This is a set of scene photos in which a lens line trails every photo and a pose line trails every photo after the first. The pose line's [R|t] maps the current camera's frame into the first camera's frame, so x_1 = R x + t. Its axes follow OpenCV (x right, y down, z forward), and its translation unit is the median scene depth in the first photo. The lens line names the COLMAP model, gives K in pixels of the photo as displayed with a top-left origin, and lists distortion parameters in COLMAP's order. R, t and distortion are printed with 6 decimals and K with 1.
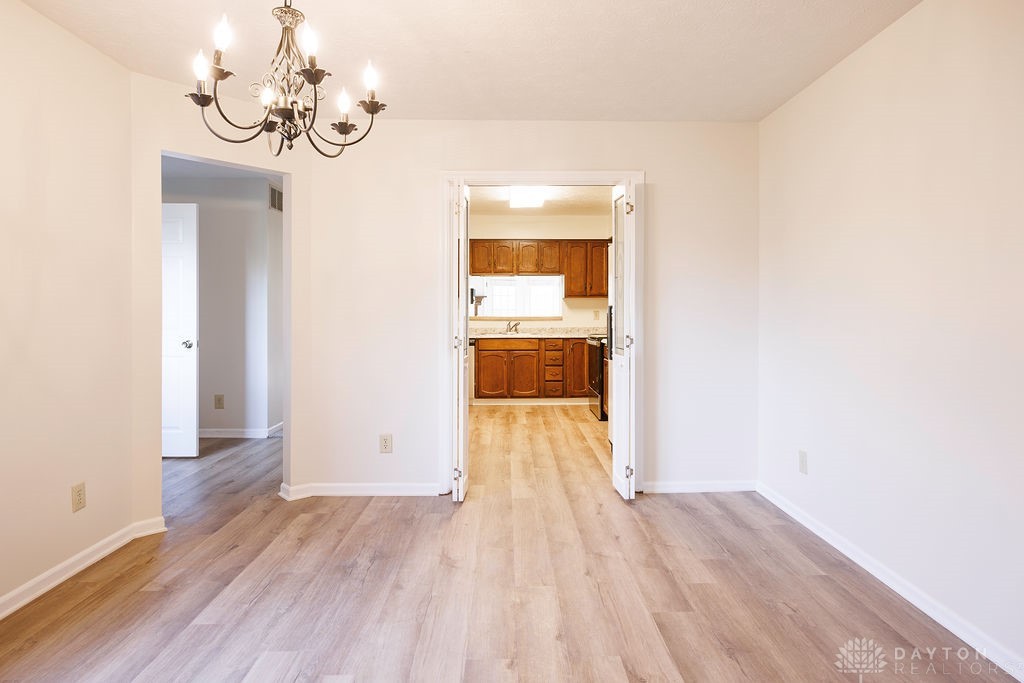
lens RADIAL K [[590.9, 0, 513.1], [0, 590.9, 314.5], [0, 0, 1]] dist [0.005089, 0.000941]
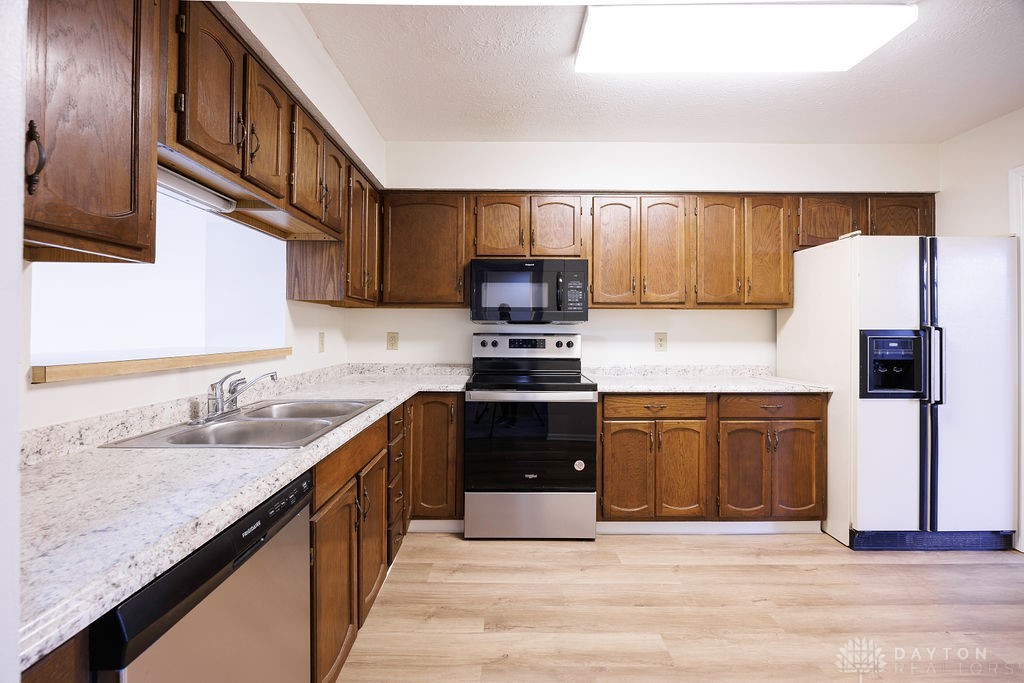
lens RADIAL K [[450.7, 0, 509.1], [0, 450.7, 336.3], [0, 0, 1]] dist [-0.013832, 0.000031]
pose [[0.007620, -0.005459, 0.999956, -0.220529], [0.005561, 0.999970, 0.005417, -0.004906], [-0.999956, 0.005519, 0.007650, 0.922110]]
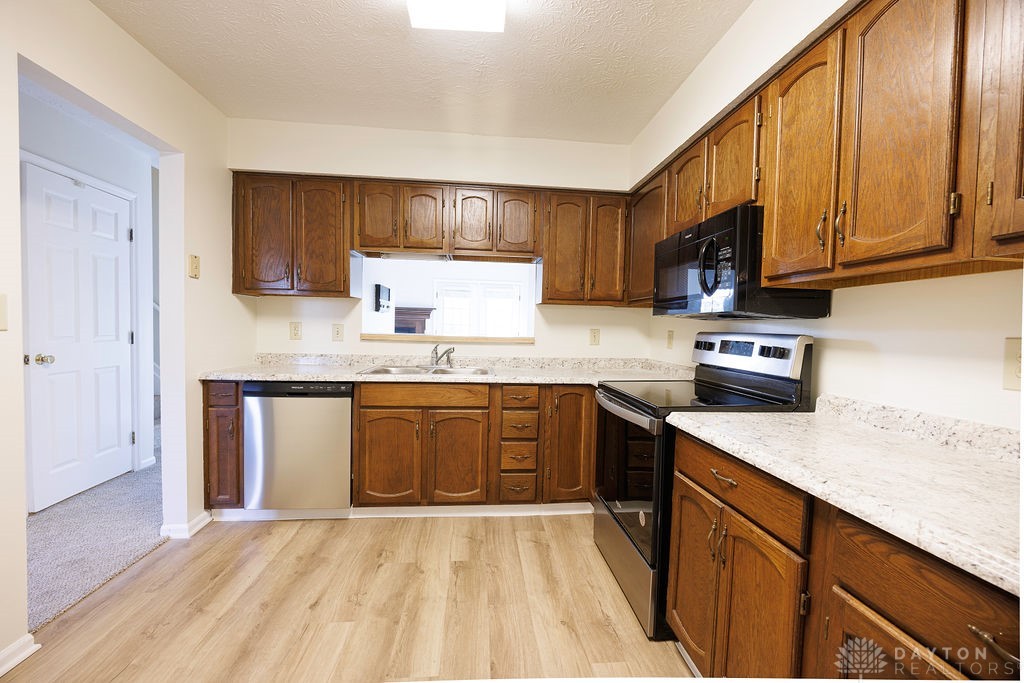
lens RADIAL K [[423.4, 0, 515.3], [0, 423.4, 351.6], [0, 0, 1]] dist [-0.015908, 0.000222]
pose [[0.996249, 0.022280, 0.083615, 0.035279], [-0.026367, 0.998494, 0.048102, -0.002483], [-0.082417, -0.050126, 0.995337, 0.656403]]
